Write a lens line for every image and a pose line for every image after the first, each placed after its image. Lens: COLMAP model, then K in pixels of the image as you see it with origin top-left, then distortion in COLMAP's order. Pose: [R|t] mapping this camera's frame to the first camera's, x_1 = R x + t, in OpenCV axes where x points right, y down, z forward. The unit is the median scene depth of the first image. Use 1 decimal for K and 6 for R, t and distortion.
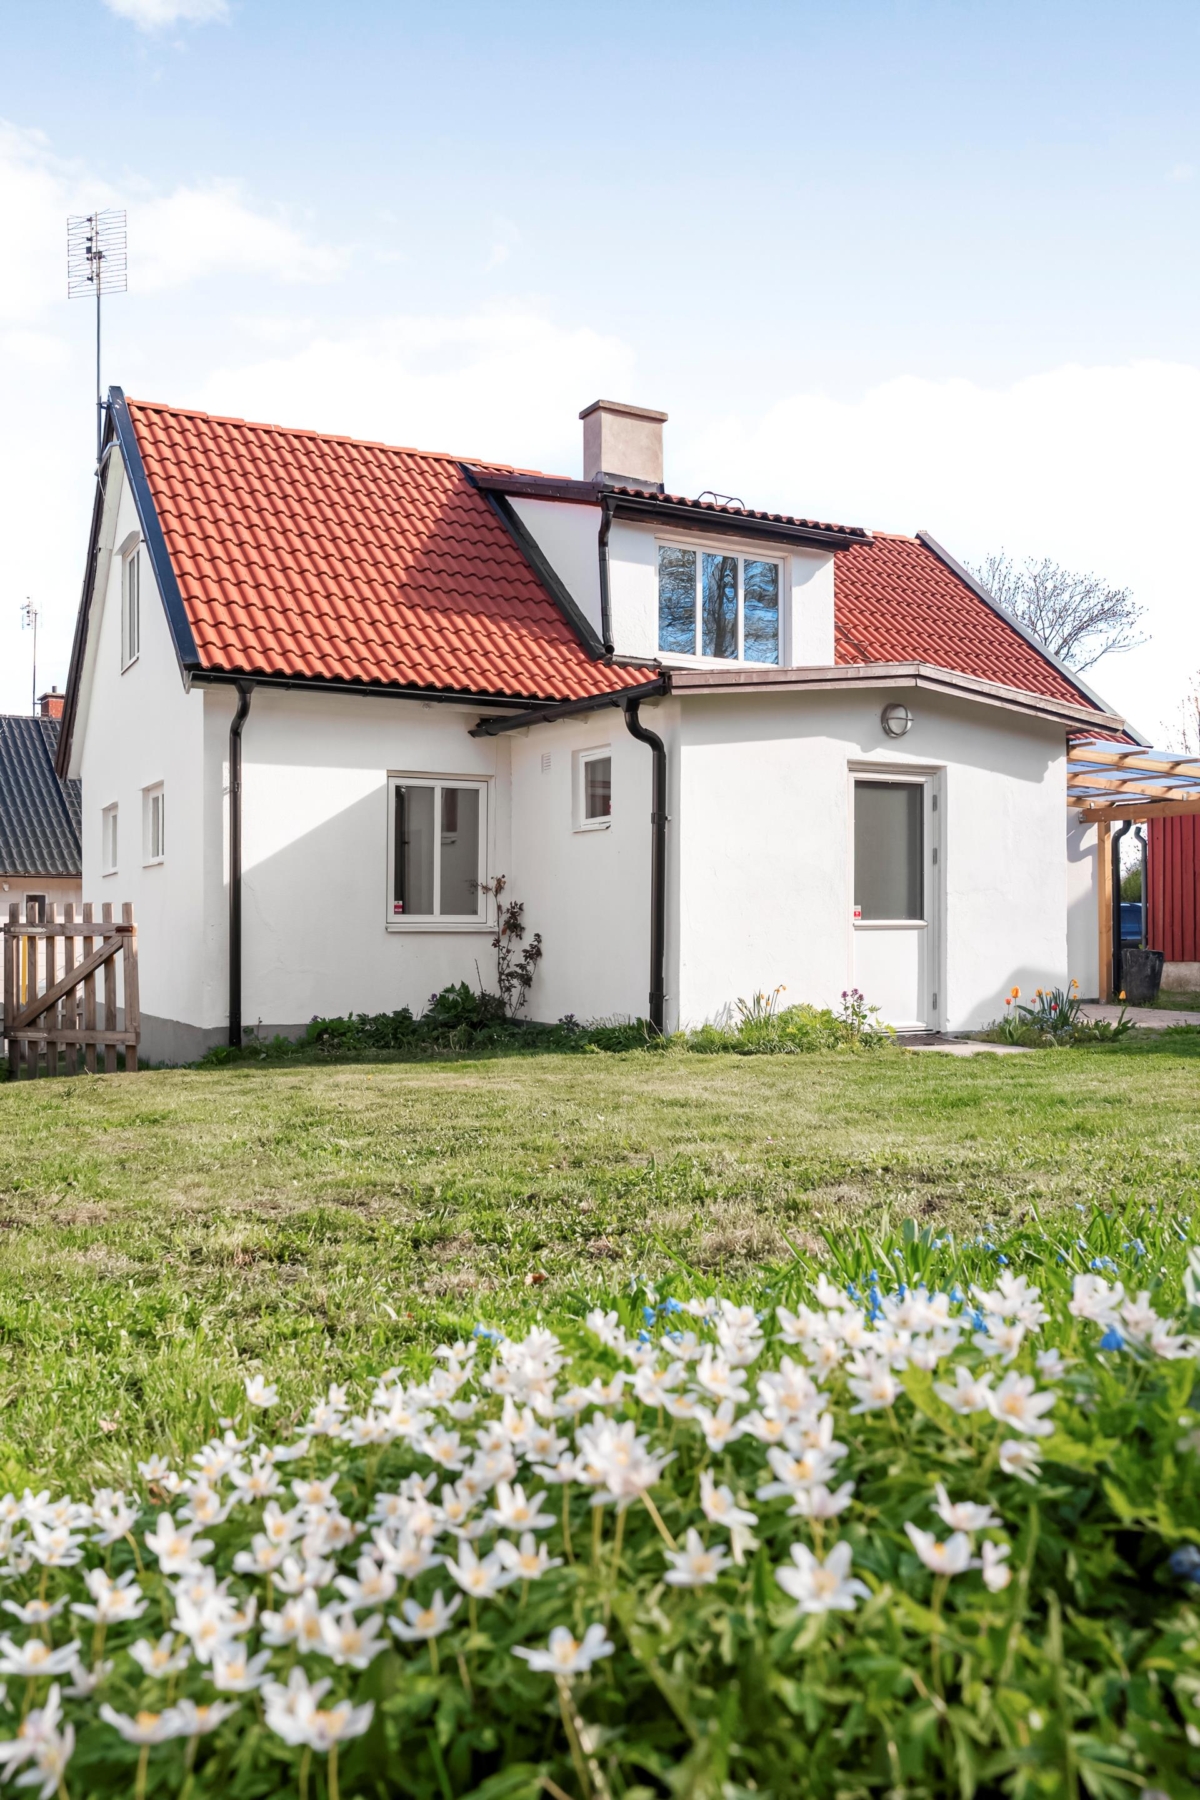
lens RADIAL K [[1376.6, 0, 591.3], [0, 1376.6, 889.8], [0, 0, 1]] dist [-0.044544, 0.005644]
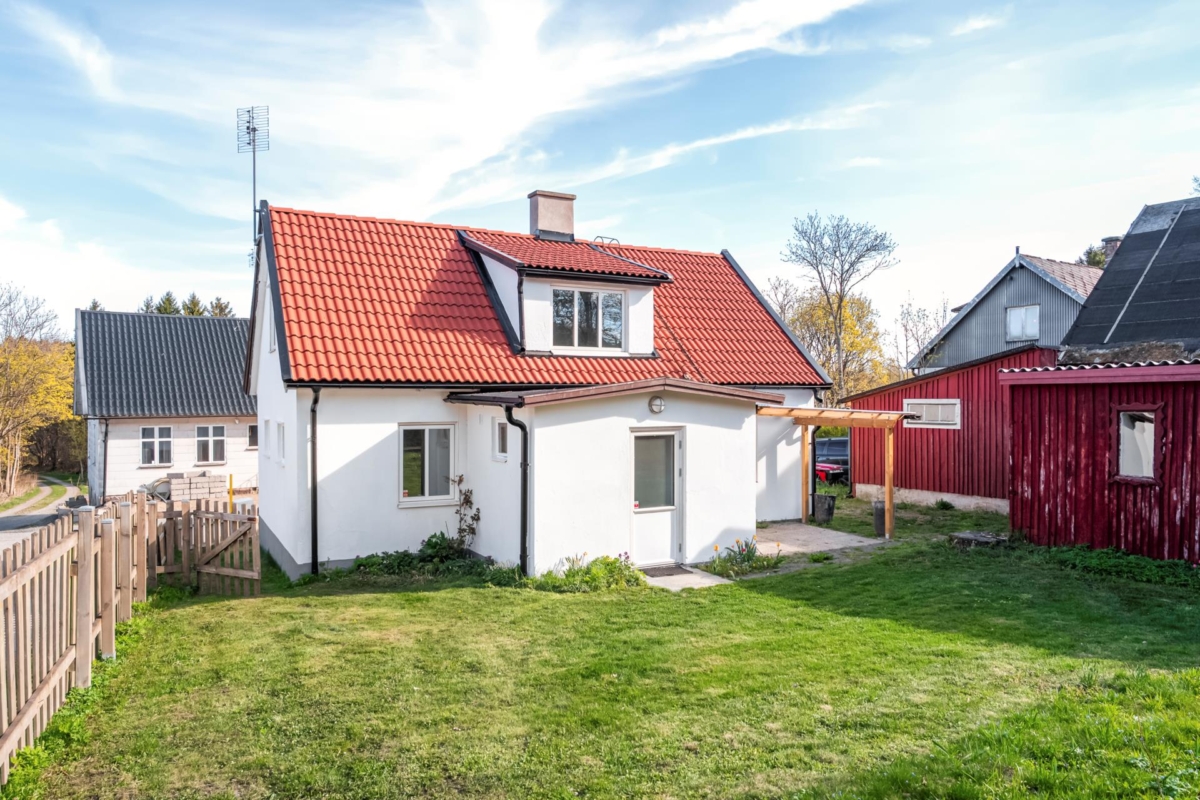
lens RADIAL K [[793.9, 0, 600.0], [0, 793.9, 400.0], [0, 0, 1]] dist [-0.040107, -0.002258]
pose [[0.999953, -0.002785, 0.009311, 0.117205], [0.002725, 0.999975, 0.006451, -0.121233], [-0.009328, -0.006425, 0.999936, -0.094431]]
